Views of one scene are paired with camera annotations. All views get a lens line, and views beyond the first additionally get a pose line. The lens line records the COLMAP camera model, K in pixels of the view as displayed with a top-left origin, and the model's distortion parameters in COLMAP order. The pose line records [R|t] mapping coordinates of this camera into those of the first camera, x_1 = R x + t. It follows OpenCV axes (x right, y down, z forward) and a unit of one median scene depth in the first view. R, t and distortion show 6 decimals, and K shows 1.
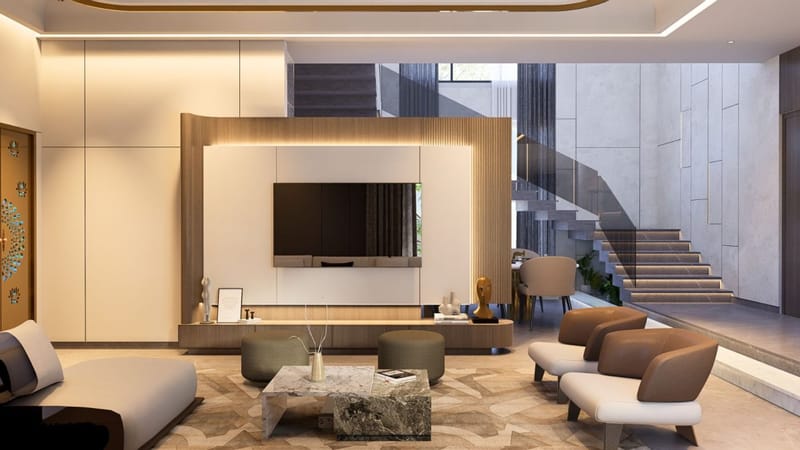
lens RADIAL K [[657.7, 0, 400.0], [0, 657.7, 225.0], [0, 0, 1]] dist [0.000097, 0.000880]
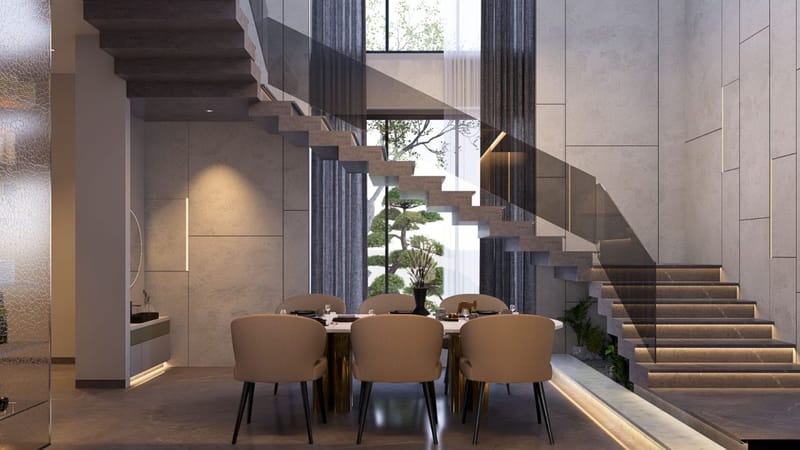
lens RADIAL K [[669.0, 0, 399.4], [0, 669.0, 254.0], [0, 0, 1]] dist [-0.006677, -0.005550]
pose [[0.999957, 0.002506, -0.008945, 0.109086], [-0.002572, 0.999970, -0.007349, 0.000833], [0.008926, 0.007372, 0.999933, 0.325984]]
